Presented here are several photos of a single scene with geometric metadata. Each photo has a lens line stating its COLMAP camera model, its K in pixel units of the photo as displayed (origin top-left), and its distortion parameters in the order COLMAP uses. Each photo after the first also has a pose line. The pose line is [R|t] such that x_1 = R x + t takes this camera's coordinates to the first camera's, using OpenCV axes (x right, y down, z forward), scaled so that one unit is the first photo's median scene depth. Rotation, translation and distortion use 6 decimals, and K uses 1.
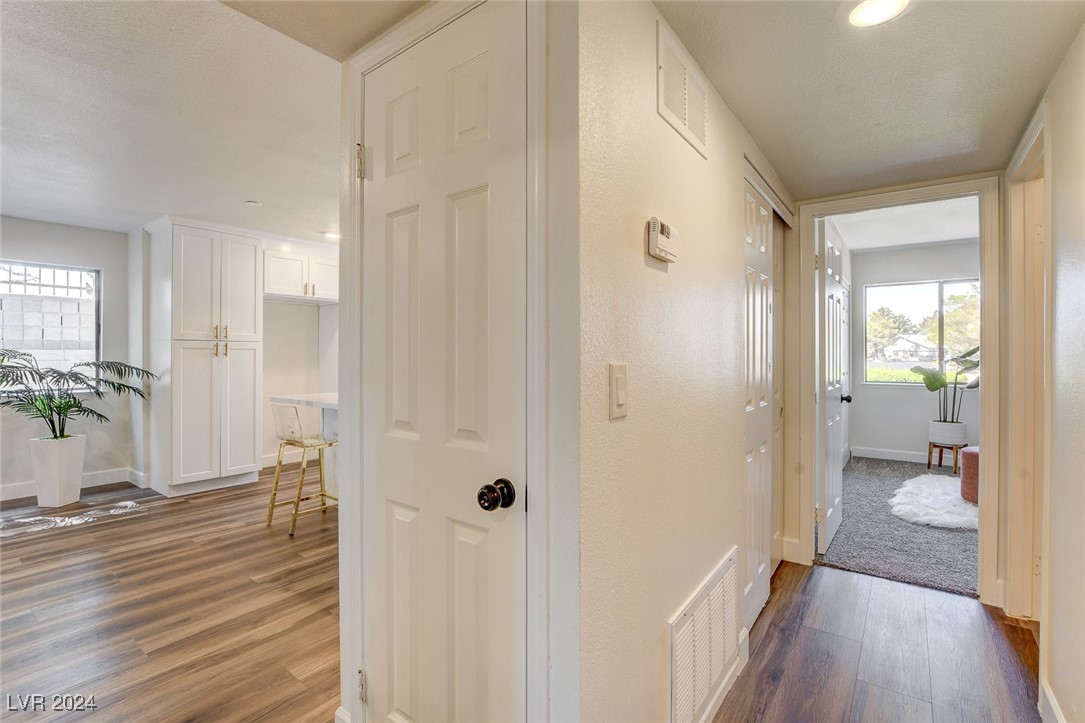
lens RADIAL K [[480.6, 0, 542.5], [0, 480.6, 348.2], [0, 0, 1]] dist [-0.001086, 0.000689]
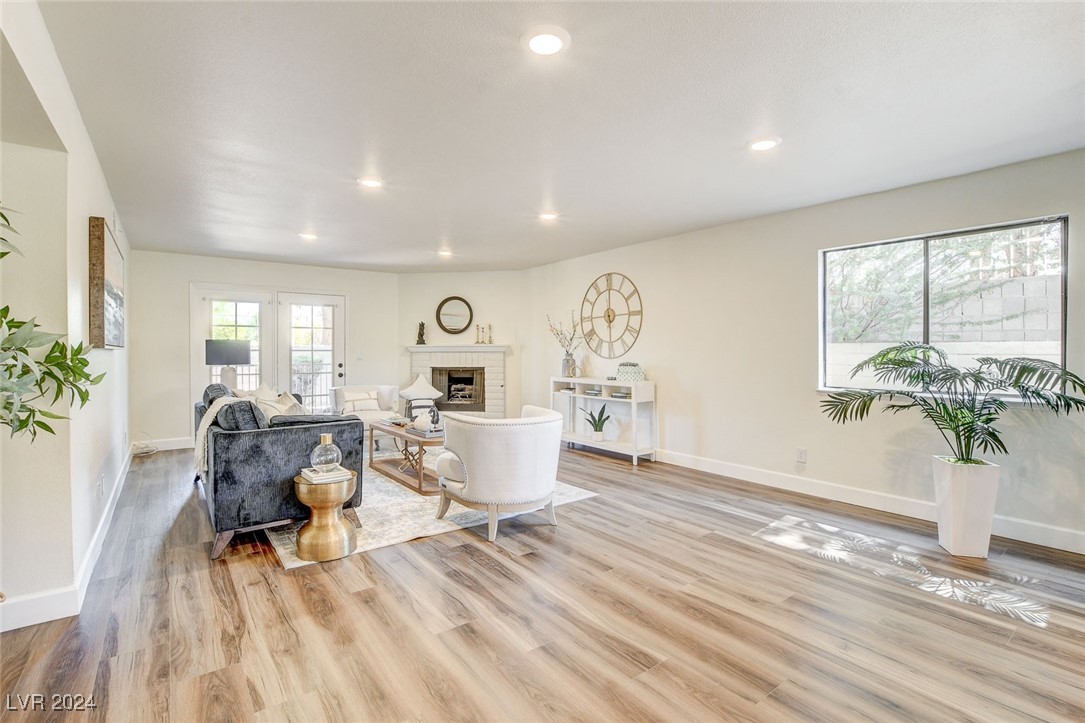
lens RADIAL K [[480.6, 0, 542.5], [0, 480.6, 348.2], [0, 0, 1]] dist [-0.001086, 0.000689]
pose [[-0.251511, 0.001627, -0.967853, -0.135777], [0.017722, 0.999839, -0.002925, 0.007202], [0.967692, -0.017888, -0.251499, 0.590804]]
